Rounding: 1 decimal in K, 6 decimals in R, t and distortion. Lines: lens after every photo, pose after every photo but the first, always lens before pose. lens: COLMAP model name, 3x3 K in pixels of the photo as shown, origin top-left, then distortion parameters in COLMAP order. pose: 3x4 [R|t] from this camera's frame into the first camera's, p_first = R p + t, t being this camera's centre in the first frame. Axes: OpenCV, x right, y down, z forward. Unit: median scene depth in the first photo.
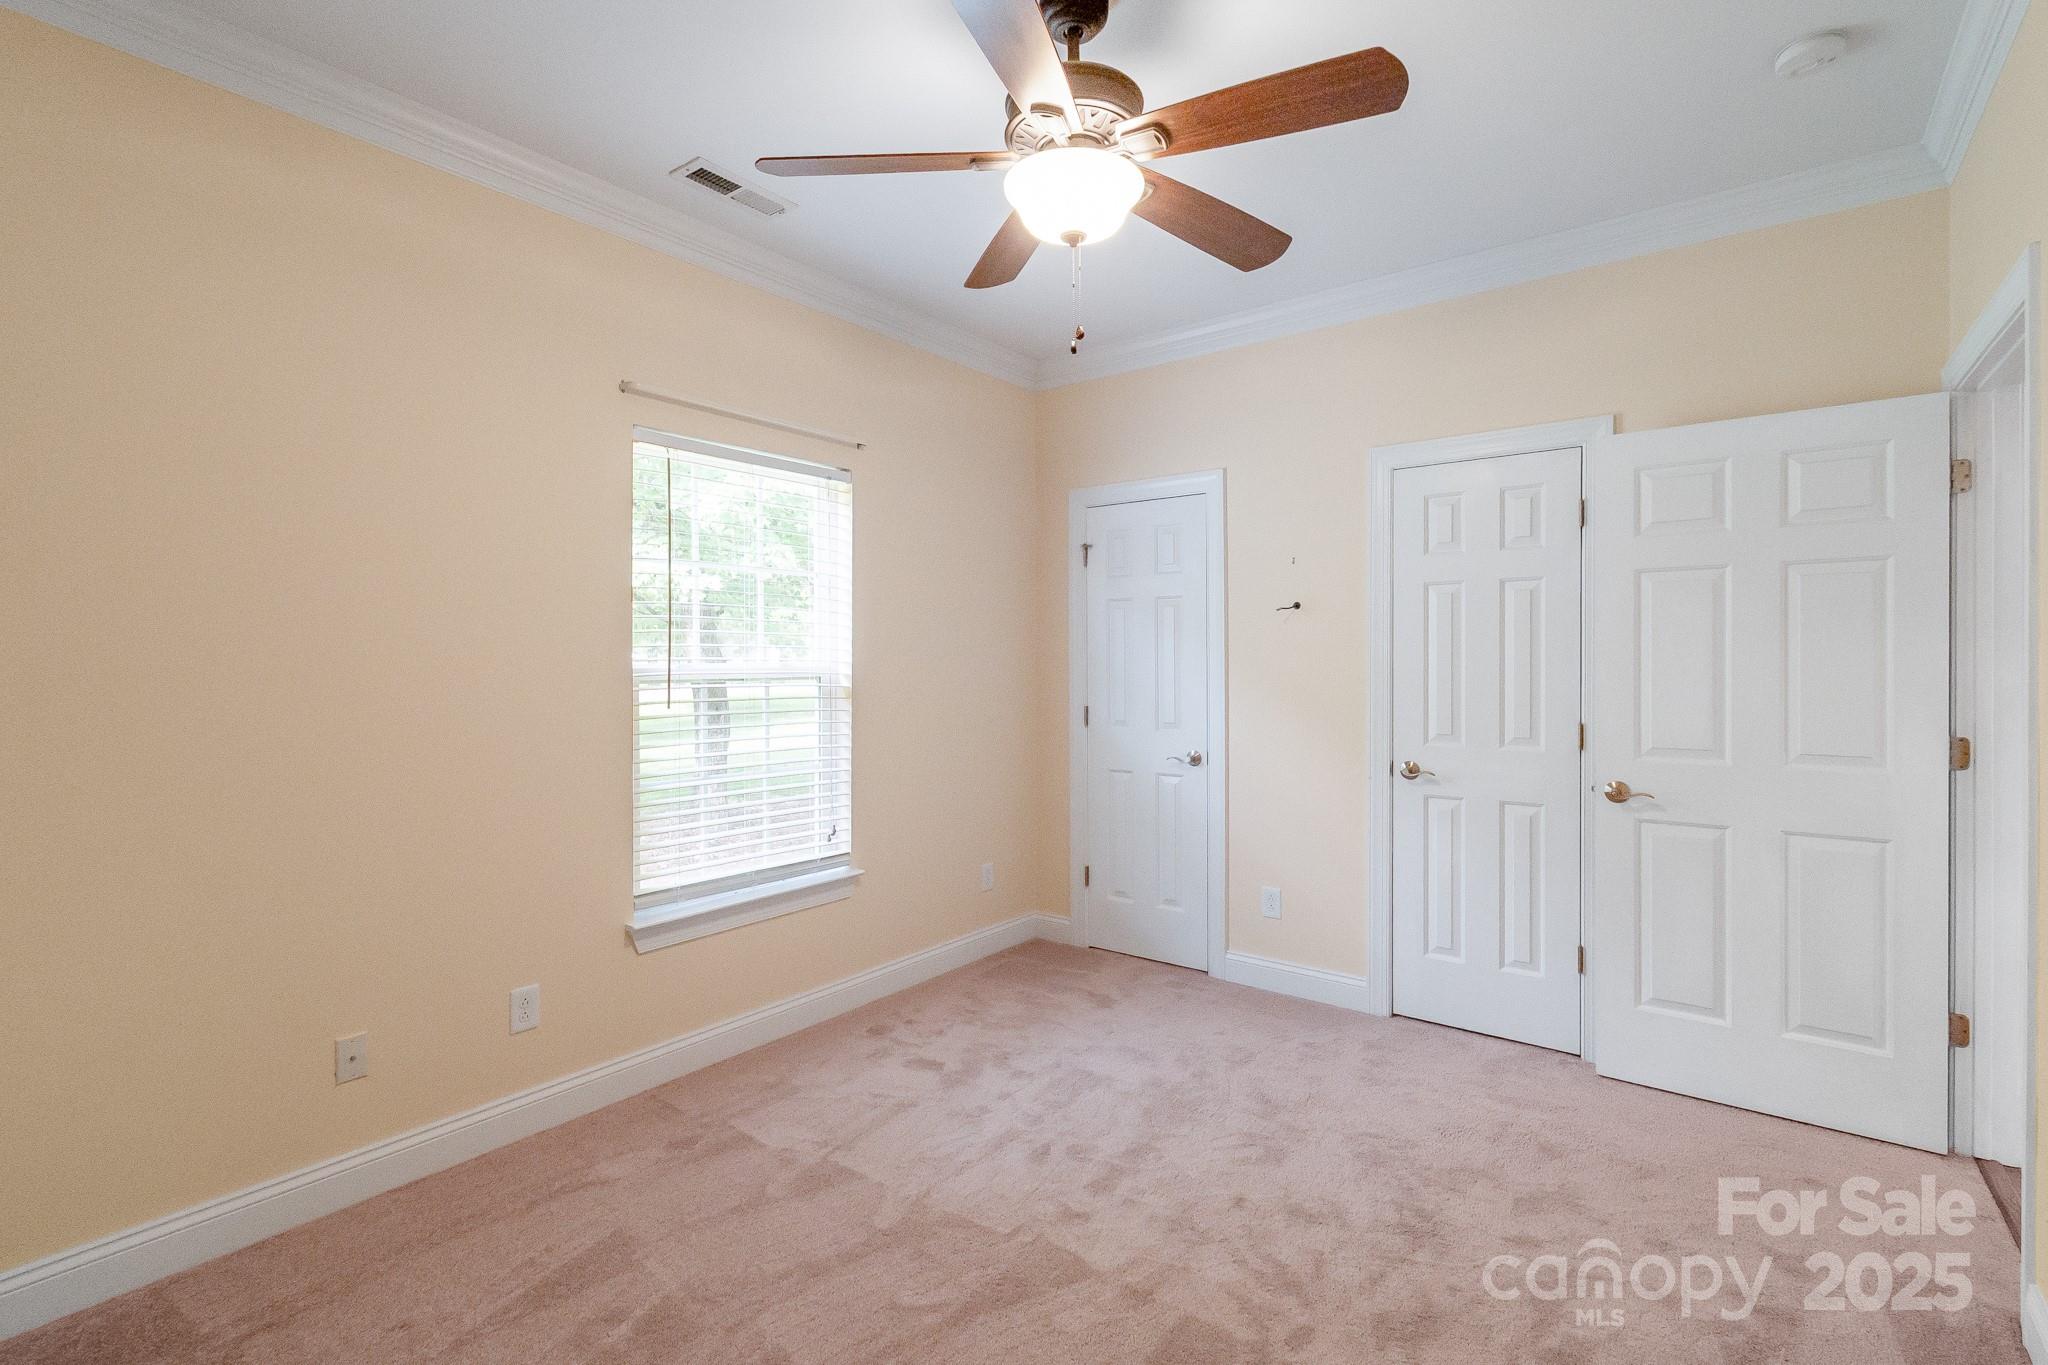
lens RADIAL K [[924.7, 0, 1031.0], [0, 924.7, 692.4], [0, 0, 1]] dist [0.007226, -0.002703]
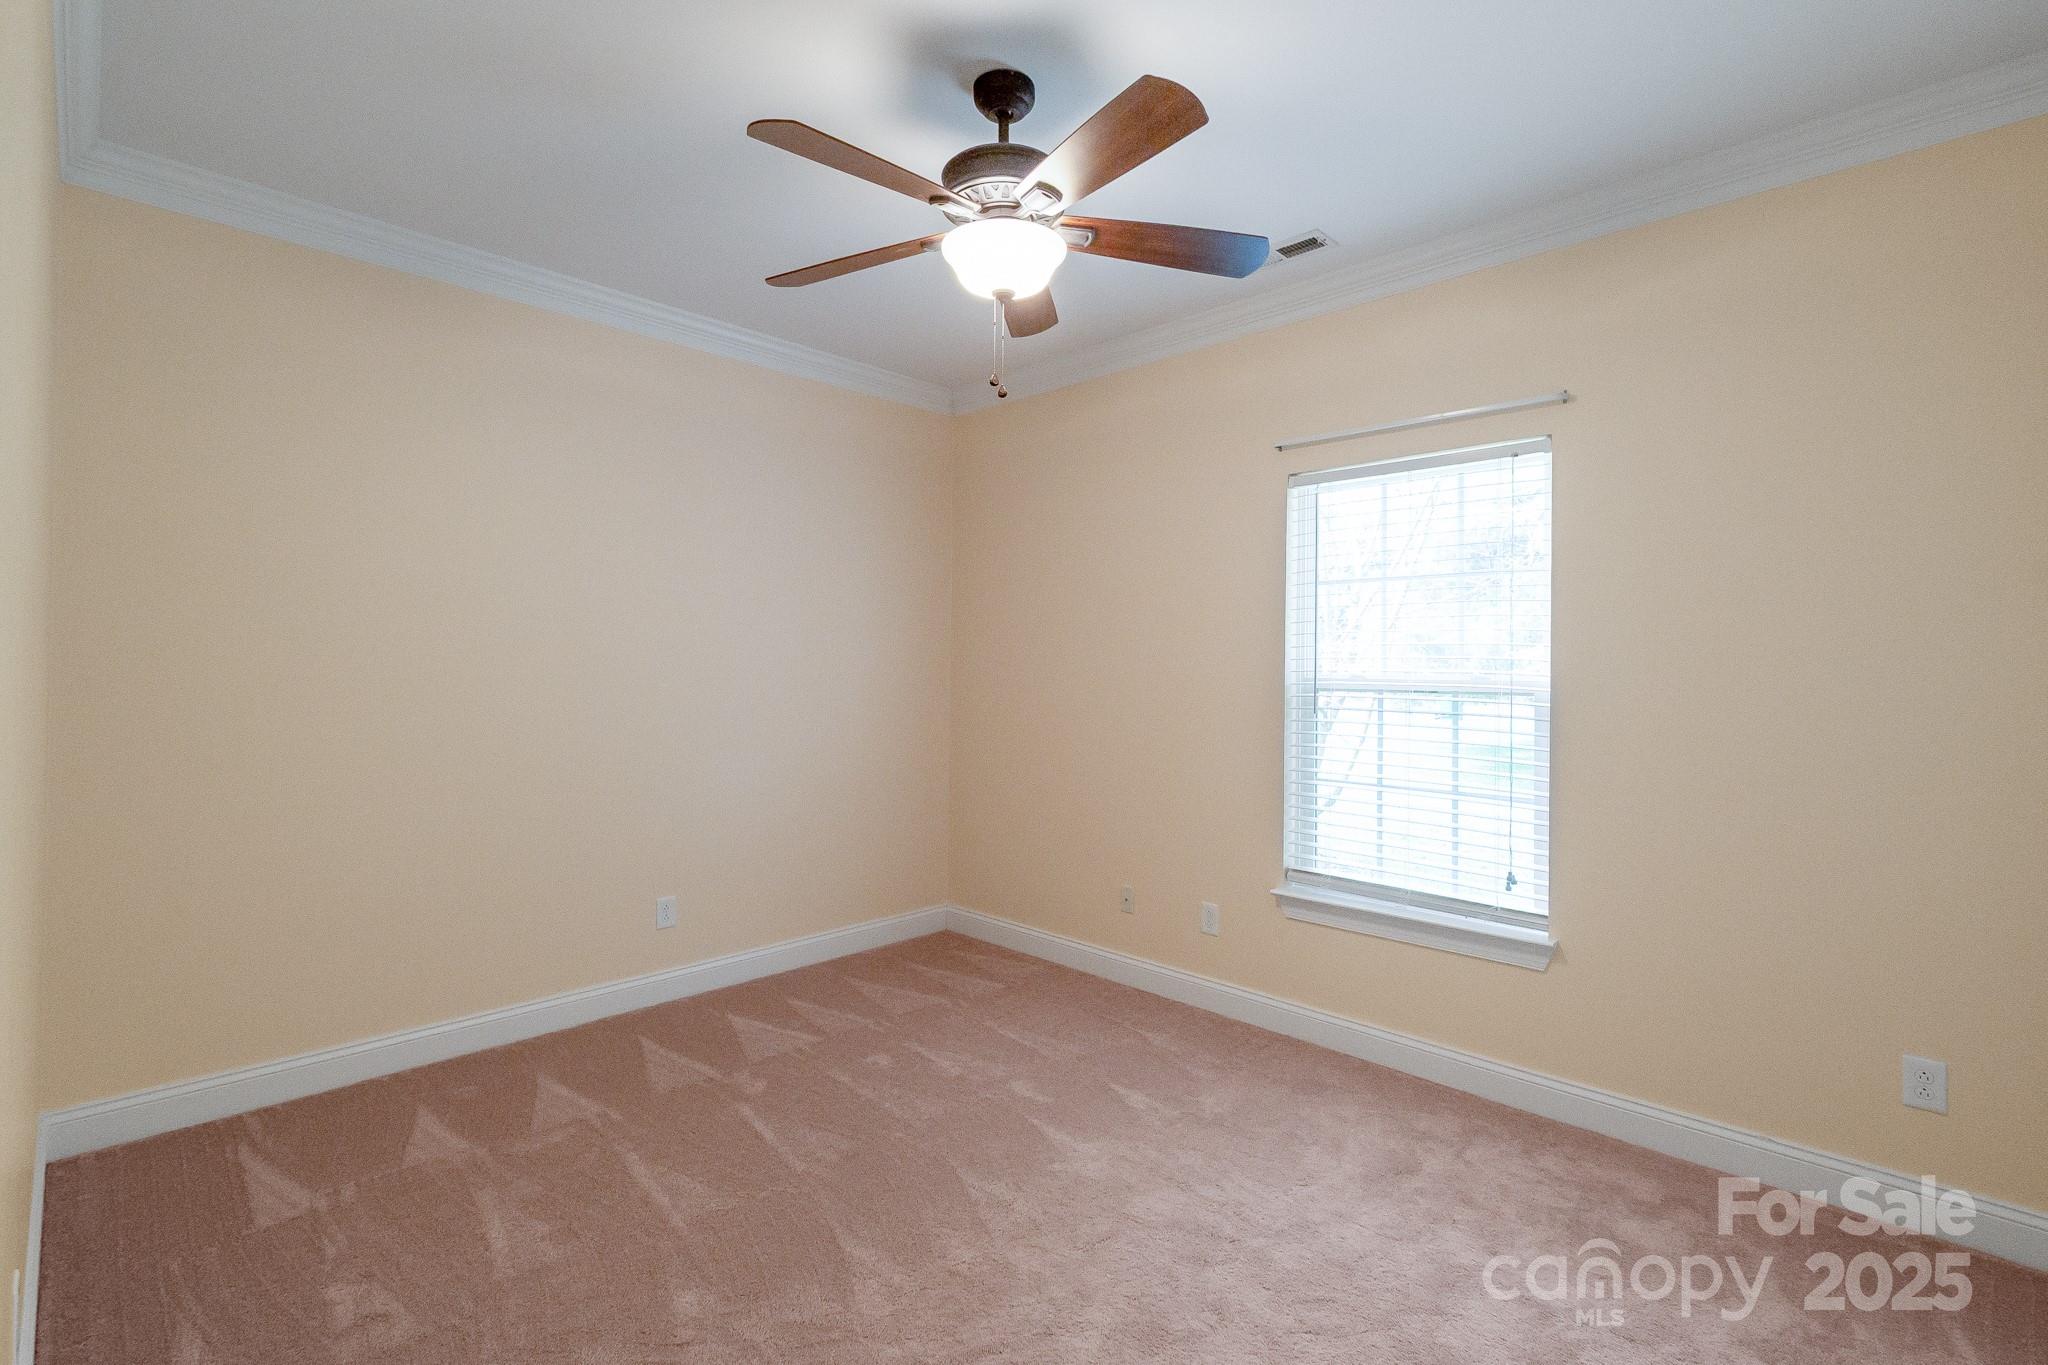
lens RADIAL K [[924.7, 0, 1025.8], [0, 924.7, 674.7], [0, 0, 1]] dist [0.007226, -0.002703]
pose [[-0.138778, -0.001807, -0.990322, 0.739080], [-0.038886, 0.999237, 0.003626, -0.019335], [0.989560, 0.039013, -0.138742, 0.758166]]
